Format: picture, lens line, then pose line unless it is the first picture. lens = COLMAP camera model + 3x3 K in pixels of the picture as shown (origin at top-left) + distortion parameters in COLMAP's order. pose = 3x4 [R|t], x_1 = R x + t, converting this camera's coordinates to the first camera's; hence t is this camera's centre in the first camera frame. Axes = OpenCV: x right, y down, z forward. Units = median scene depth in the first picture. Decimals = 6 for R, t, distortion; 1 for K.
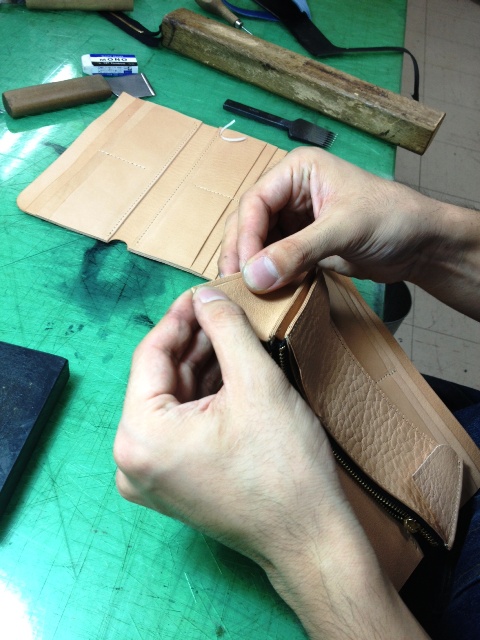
lens RADIAL K [[642.3, 0, 240.0], [0, 642.3, 320.0], [0, 0, 1]] dist [0.075521, -0.201016]
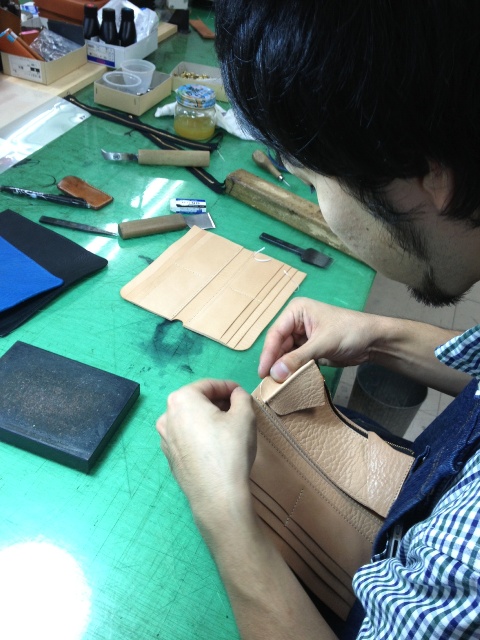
lens RADIAL K [[642.3, 0, 240.0], [0, 642.3, 320.0], [0, 0, 1]] dist [0.075521, -0.201016]
pose [[0.989703, 0.072239, -0.123568, 0.132952], [-0.088651, 0.987152, -0.132937, 0.062697], [0.112377, 0.142523, 0.983391, -0.460241]]
